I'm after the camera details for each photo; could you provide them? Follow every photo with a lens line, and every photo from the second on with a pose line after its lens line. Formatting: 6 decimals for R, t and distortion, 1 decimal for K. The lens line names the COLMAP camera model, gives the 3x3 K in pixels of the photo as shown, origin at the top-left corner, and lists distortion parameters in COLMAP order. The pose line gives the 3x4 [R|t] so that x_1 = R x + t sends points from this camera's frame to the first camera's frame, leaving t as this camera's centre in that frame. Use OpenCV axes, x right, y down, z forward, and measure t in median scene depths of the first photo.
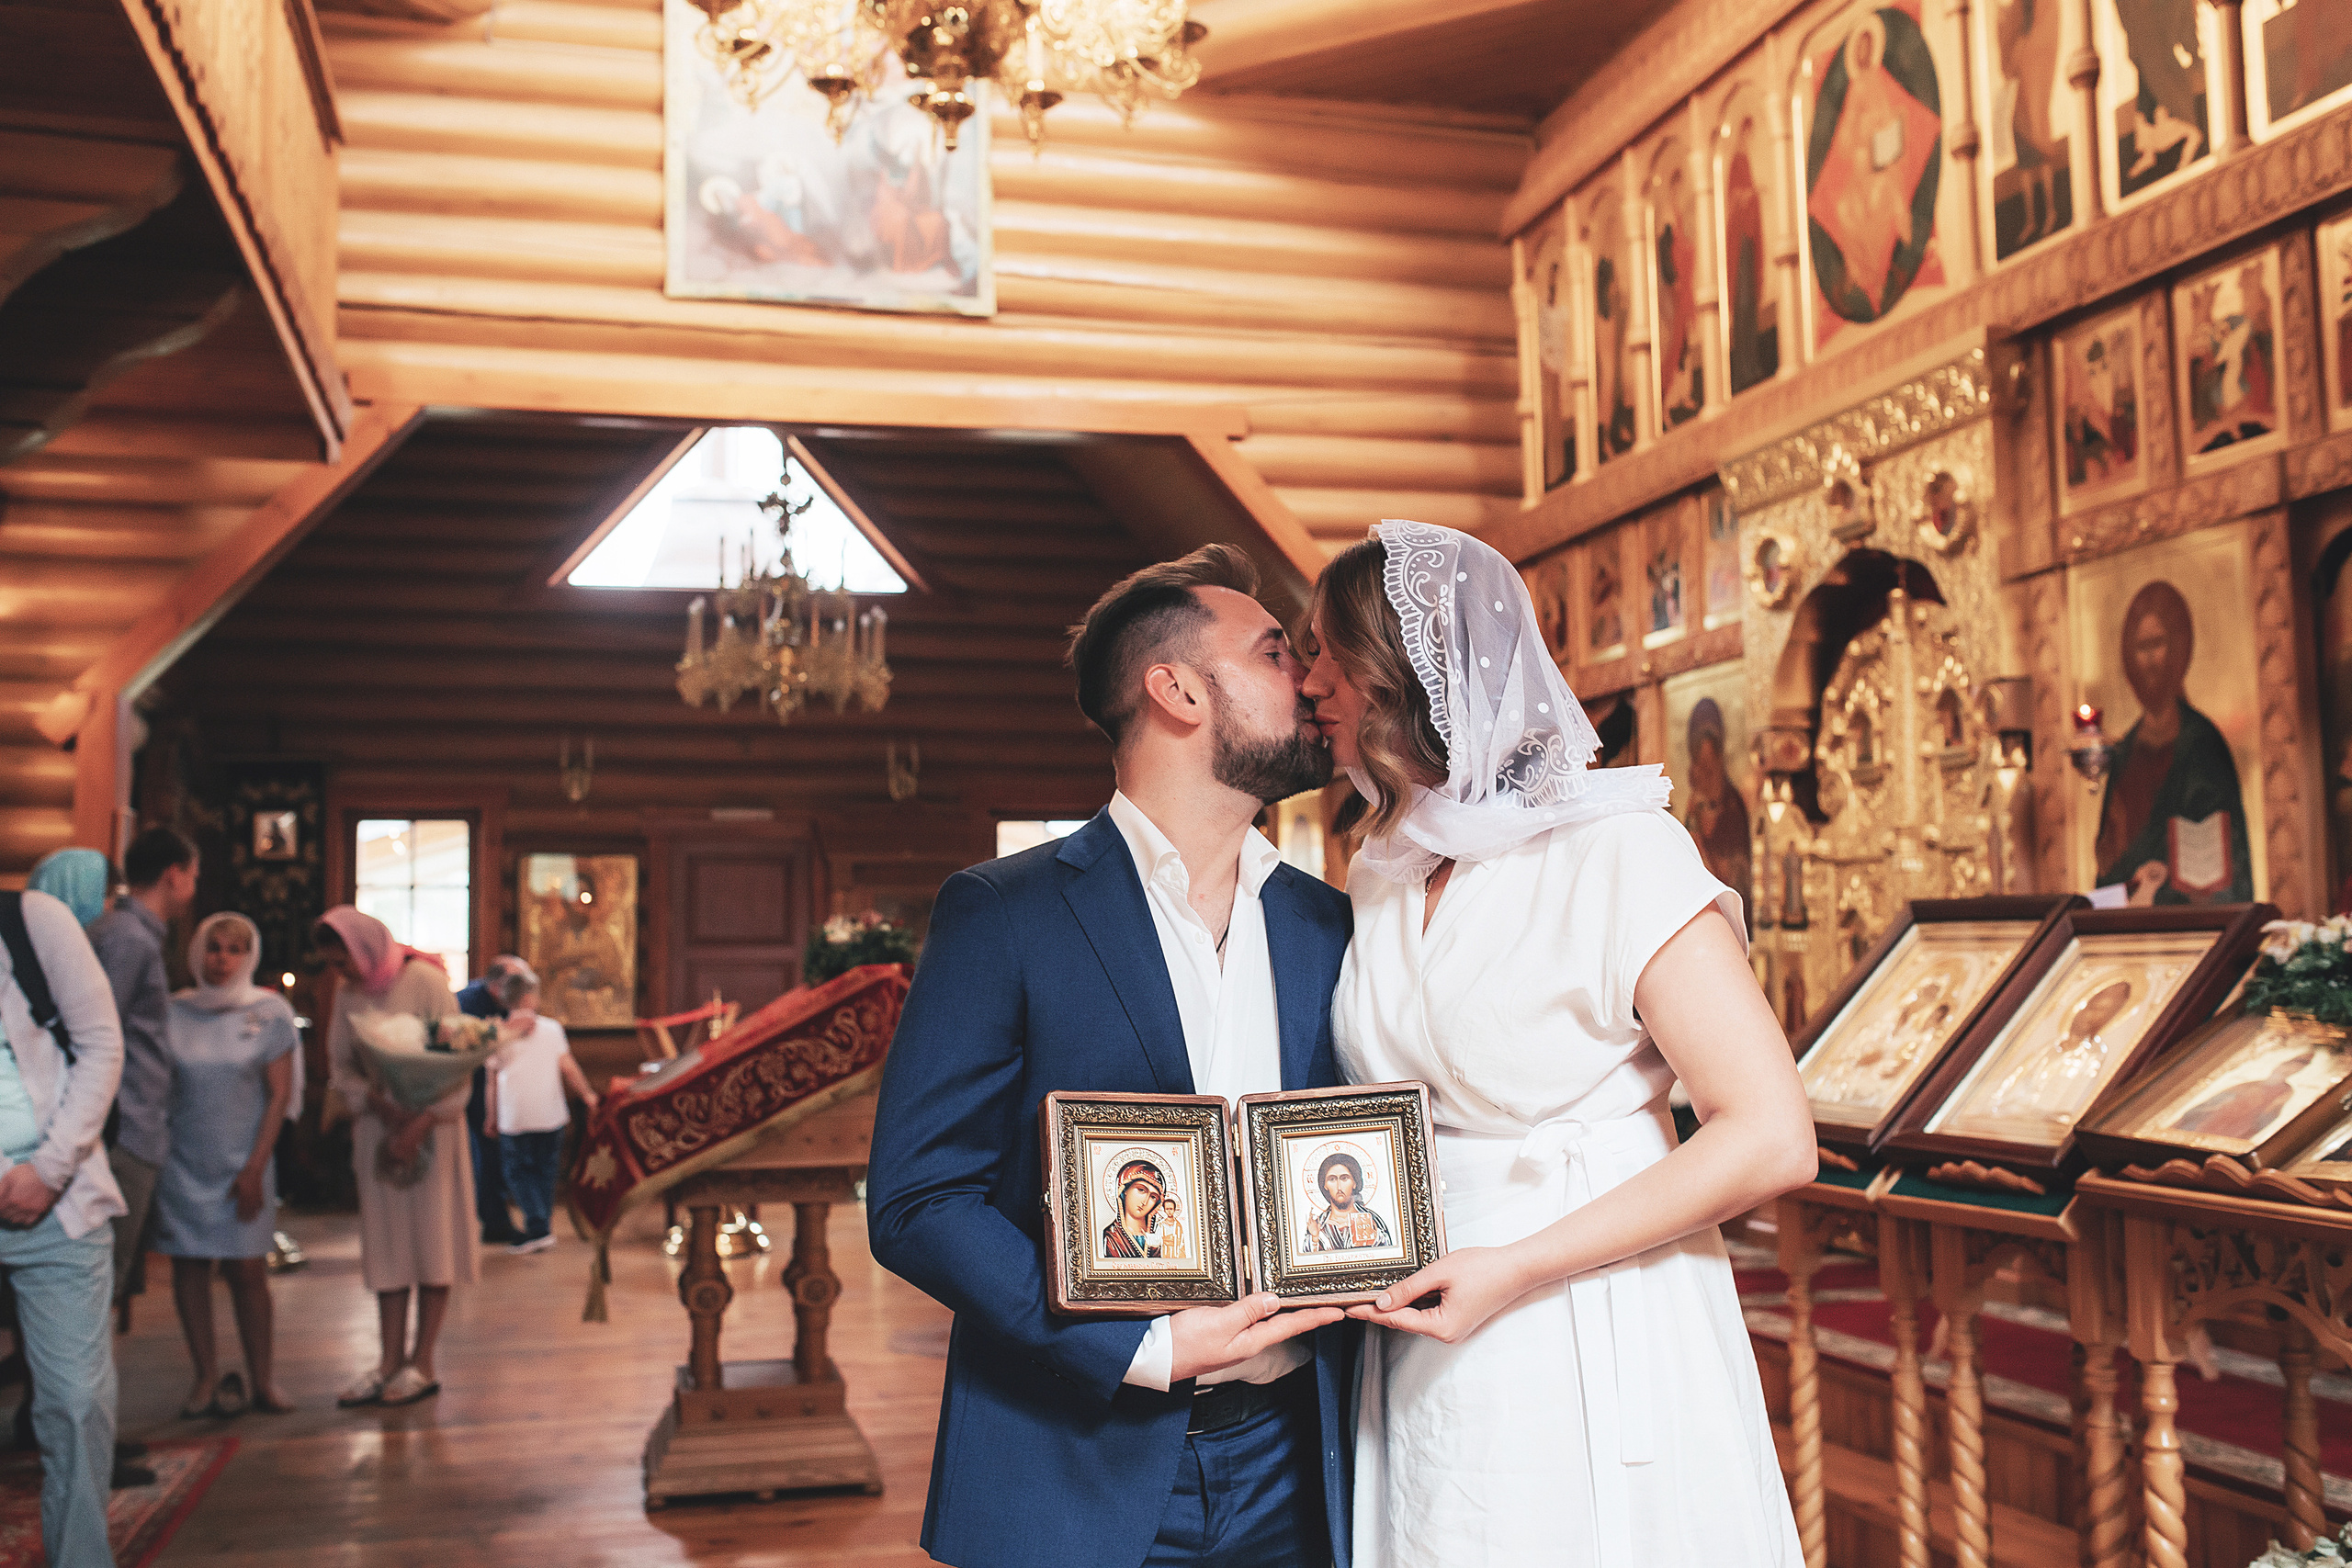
lens RADIAL K [[2222.7, 0, 1176.0], [0, 2222.7, 784.0], [0, 0, 1]] dist [-0.062063, 0.084676]
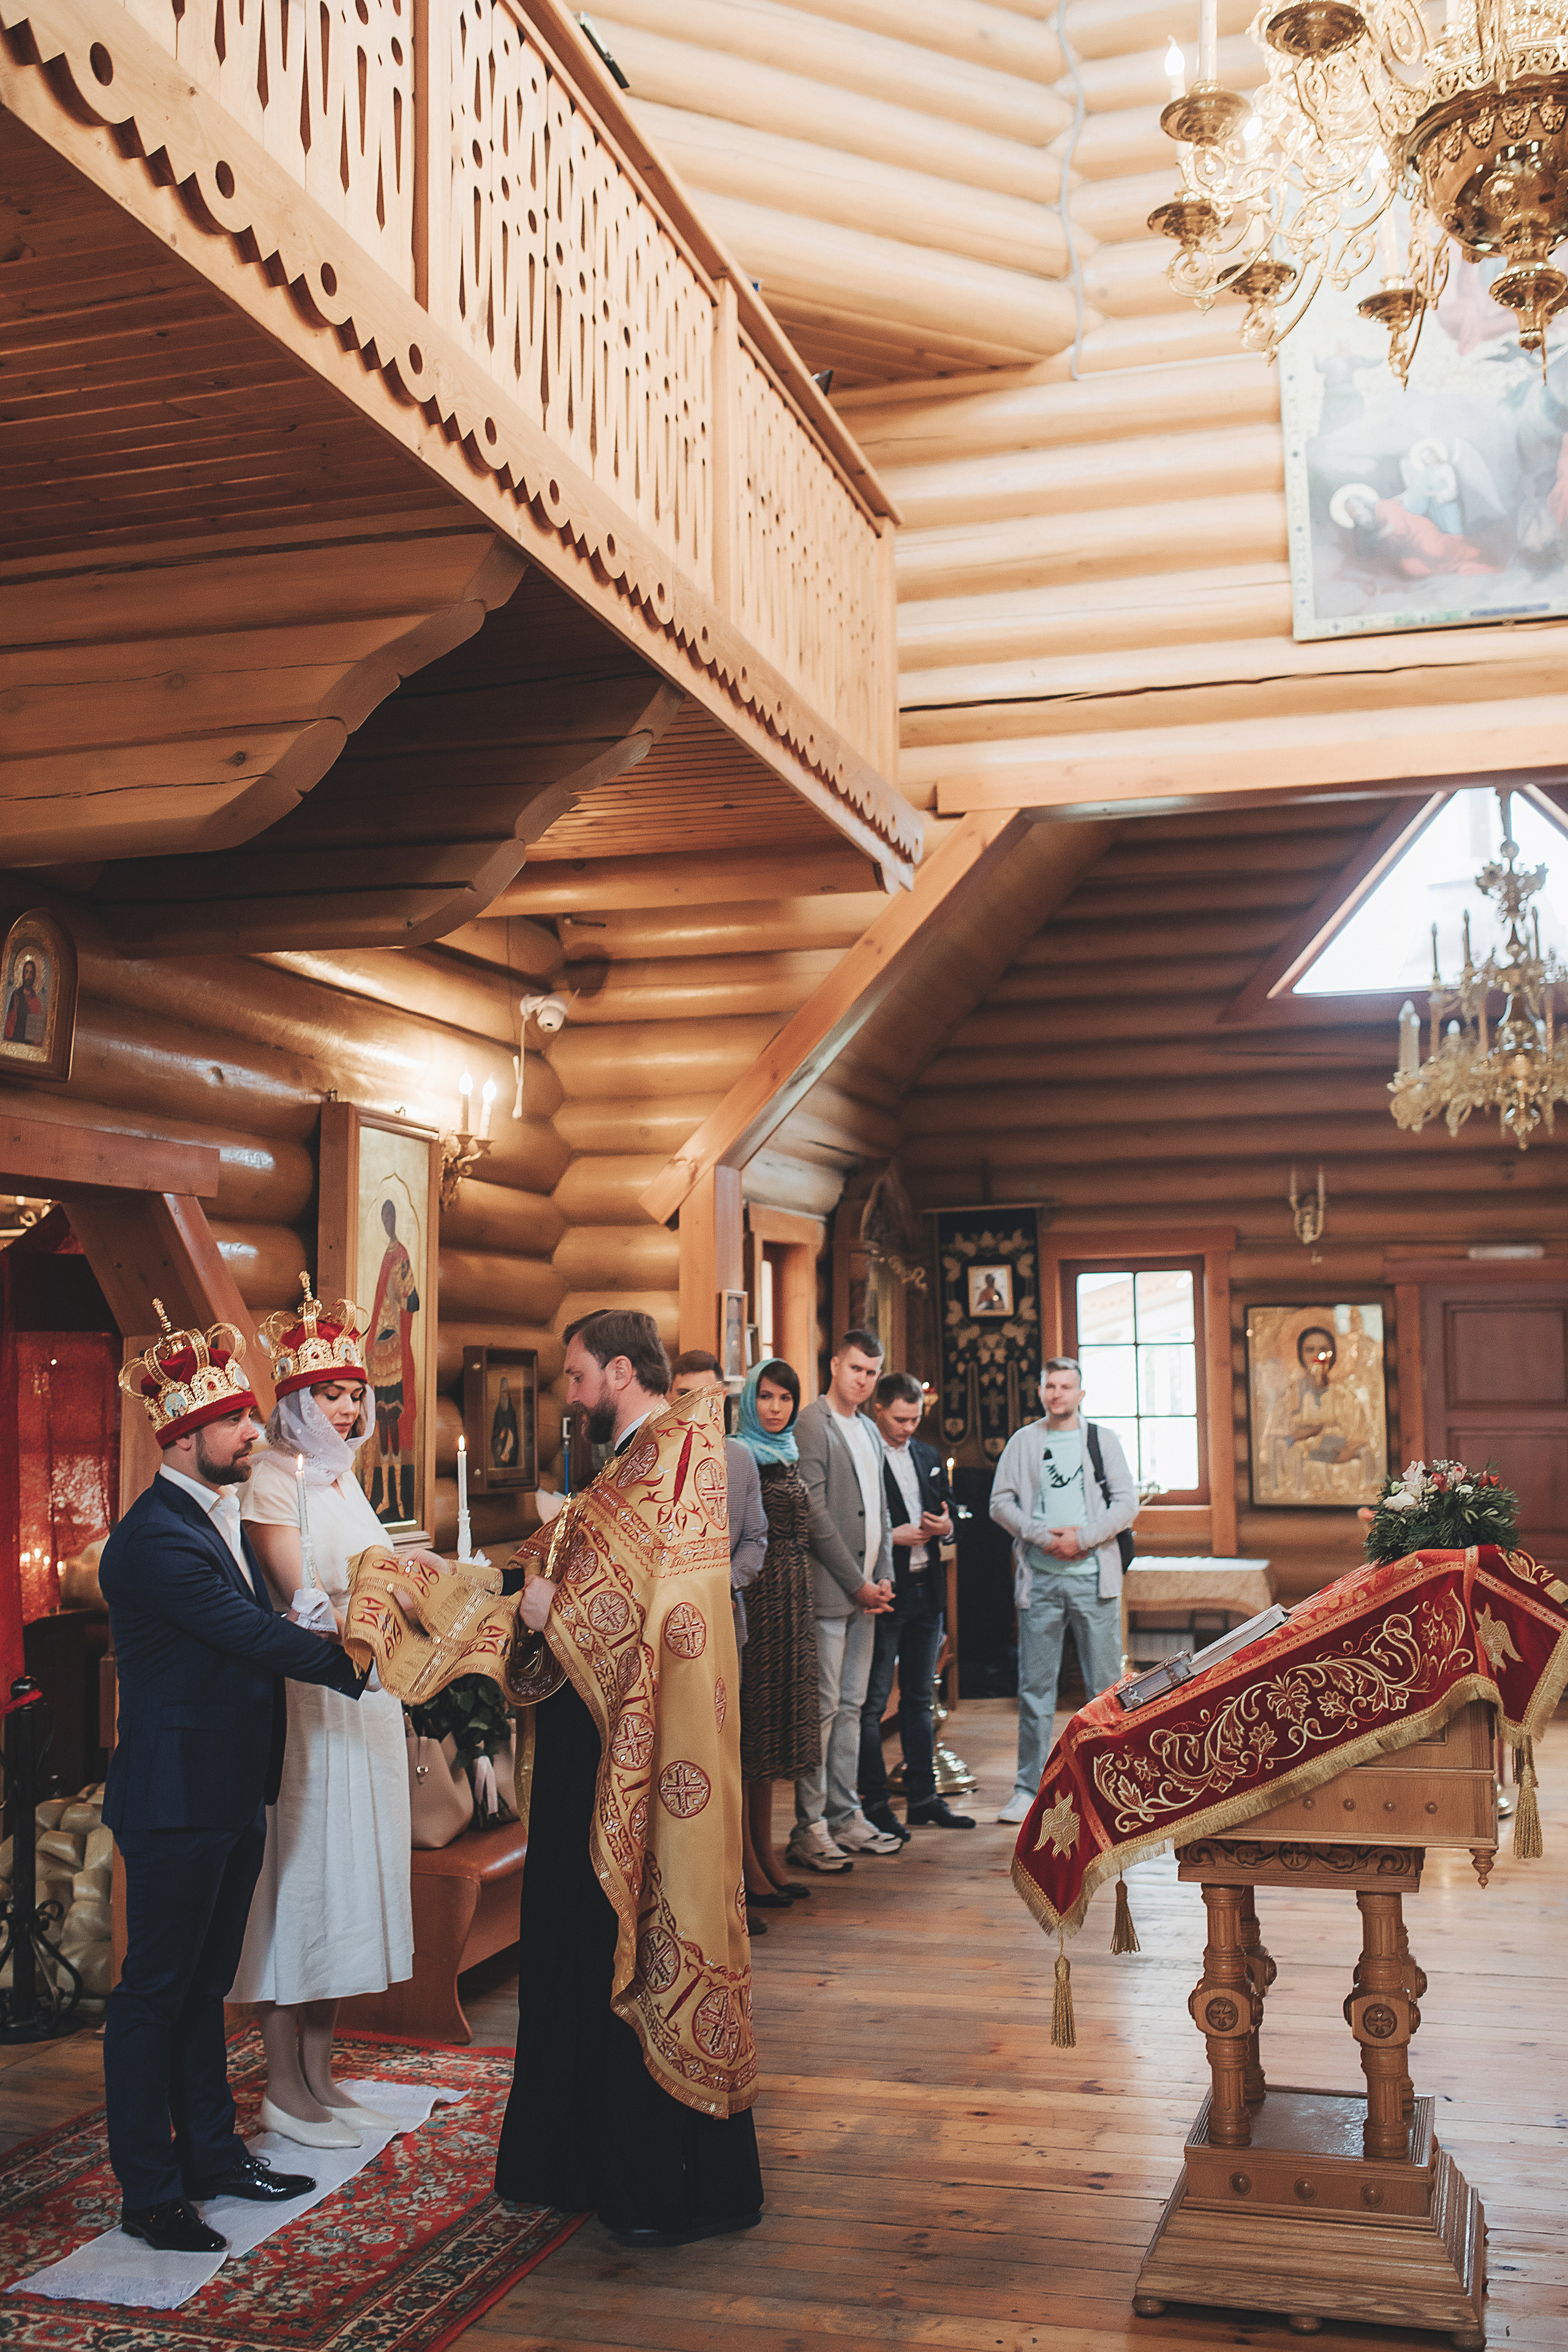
lens RADIAL K [[2310.7, 0, 763.0], [0, 2310.7, 1134.4], [0, 0, 1]] dist [-0.066664, 0.092128]
pose [[0.848506, -0.052914, -0.526534, 0.061191], [0.039888, 0.998553, -0.036069, -0.026691], [0.527680, 0.009602, 0.849389, 0.287377]]
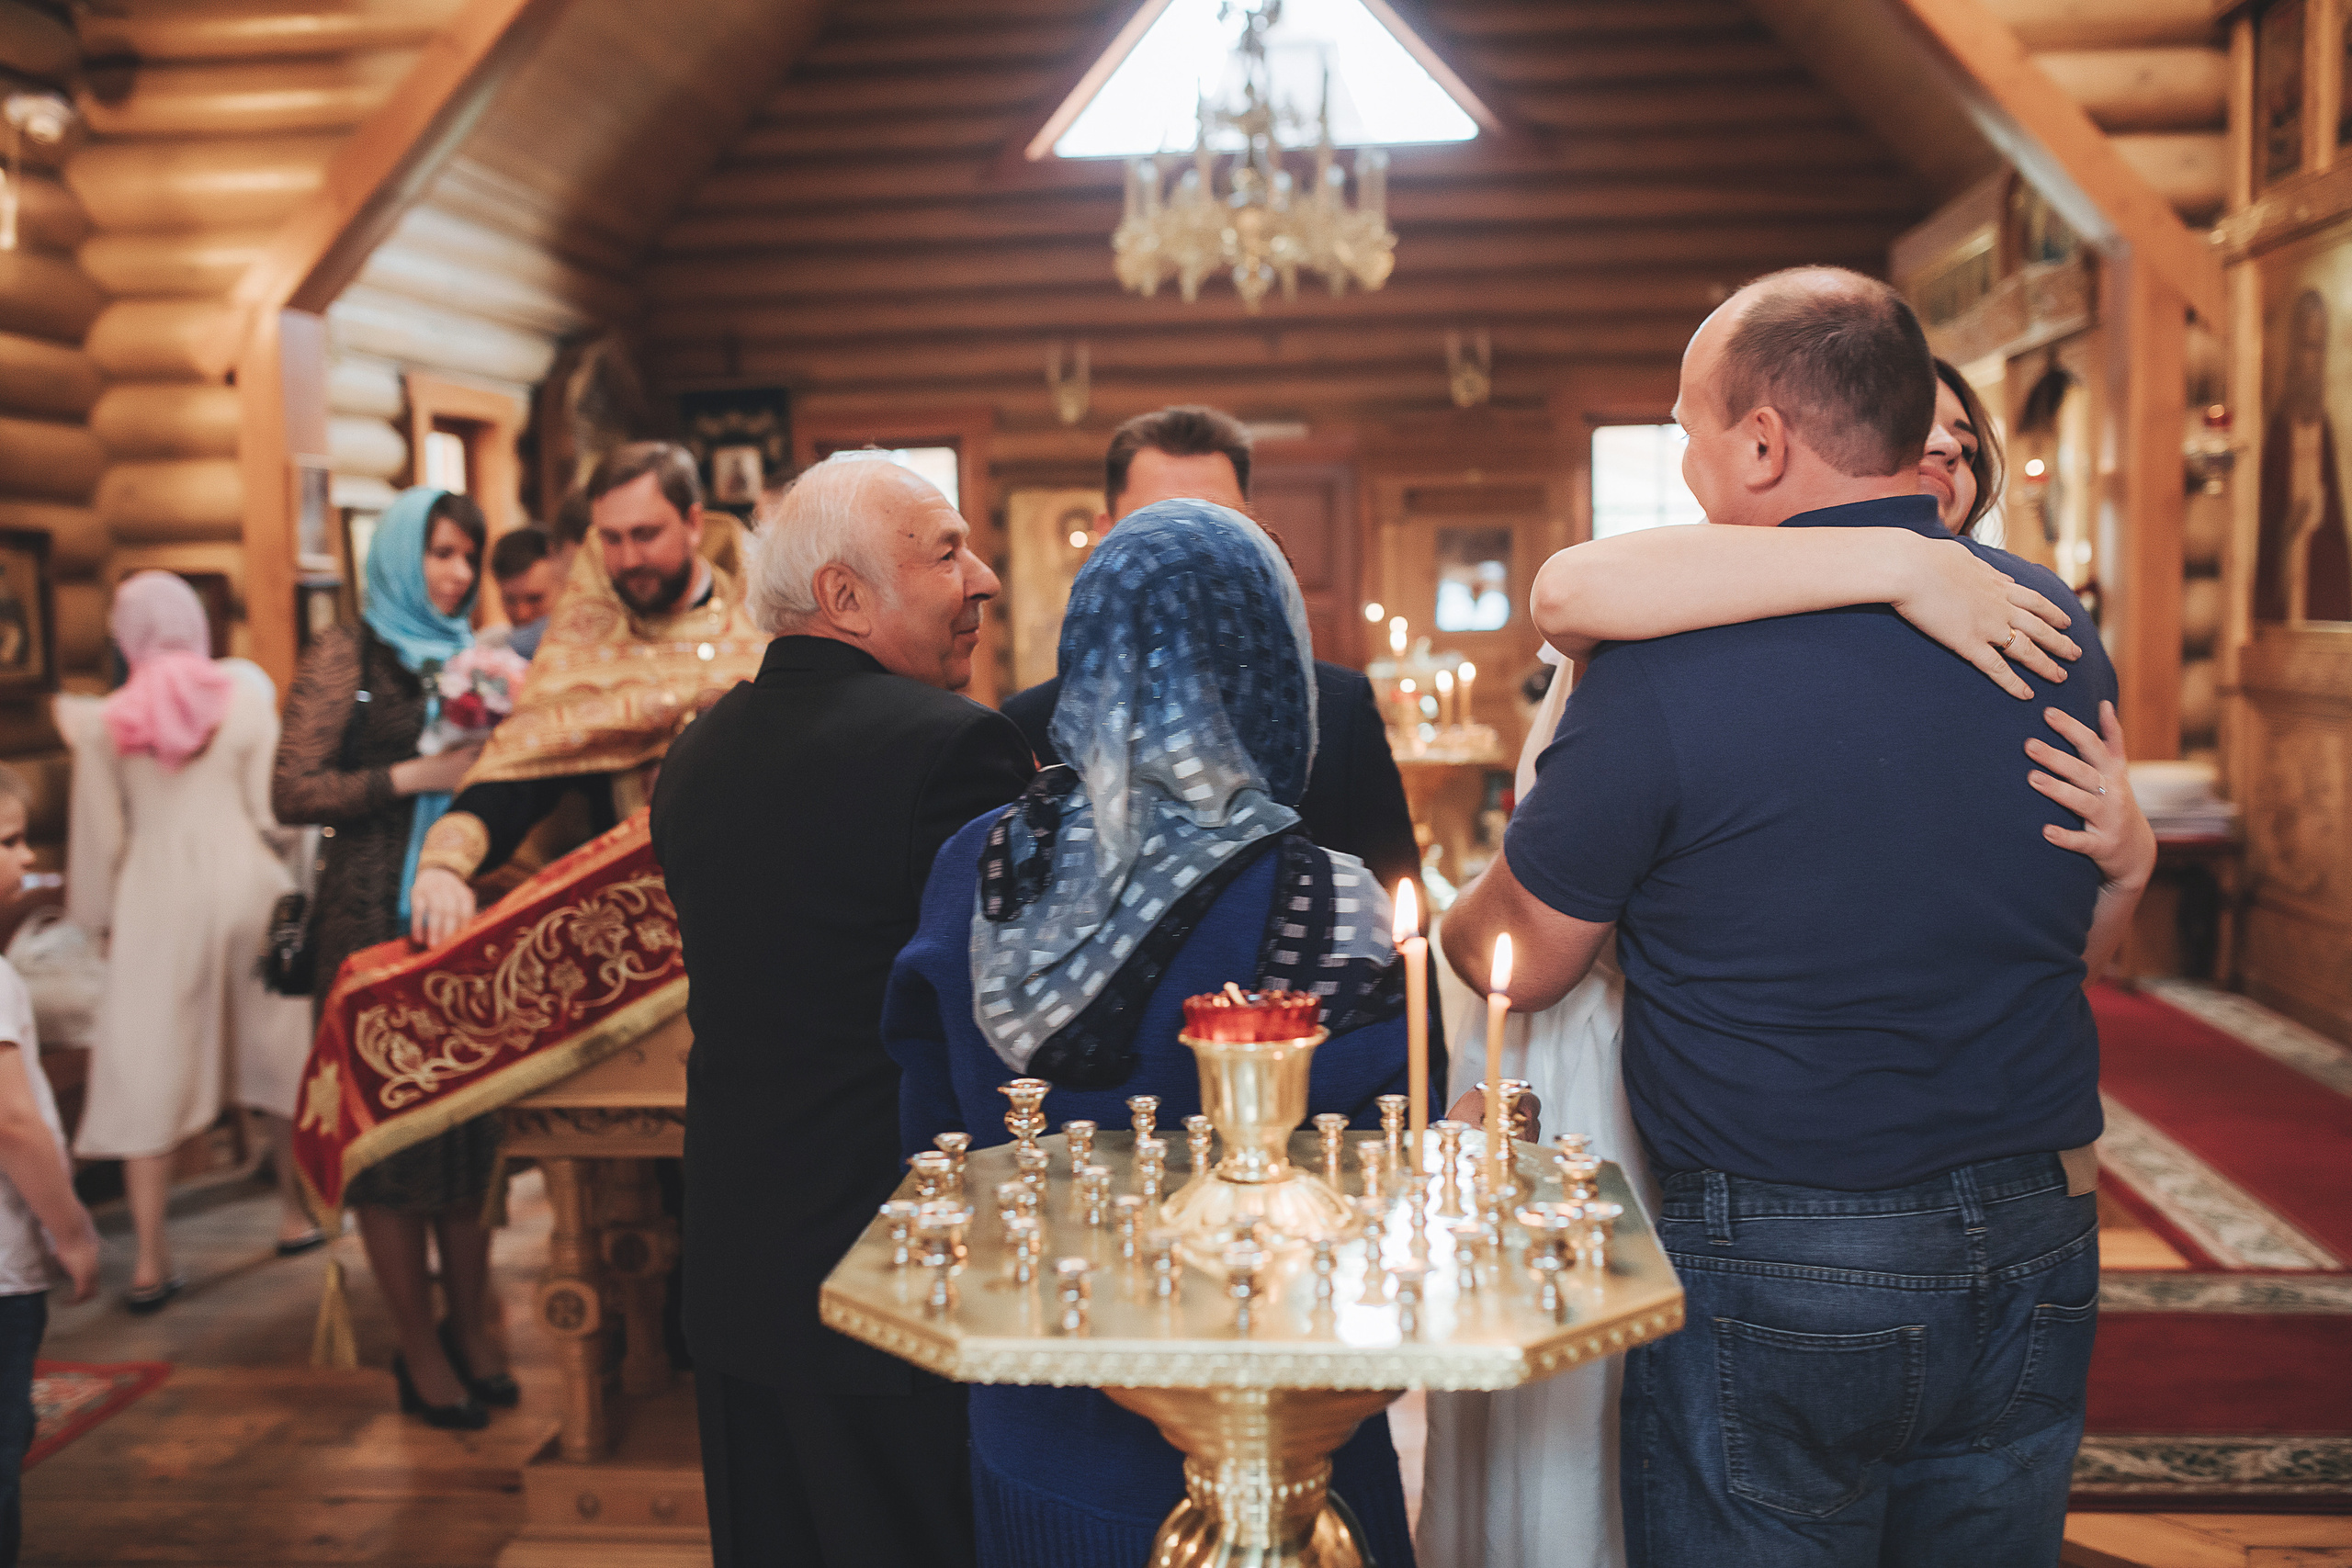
lens RADIAL K [[2257.2, 0, 1167.8], [0, 2257.2, 718.8], [0, 0, 1]] dist [-0.017463, 0.002686]
pose [[0.939792, 0.010660, -0.341581, 0.126329], [0.038712, 0.989759, 0.137397, 0.007431], [0.339548, -0.142348, 0.929755, 0.515631]]
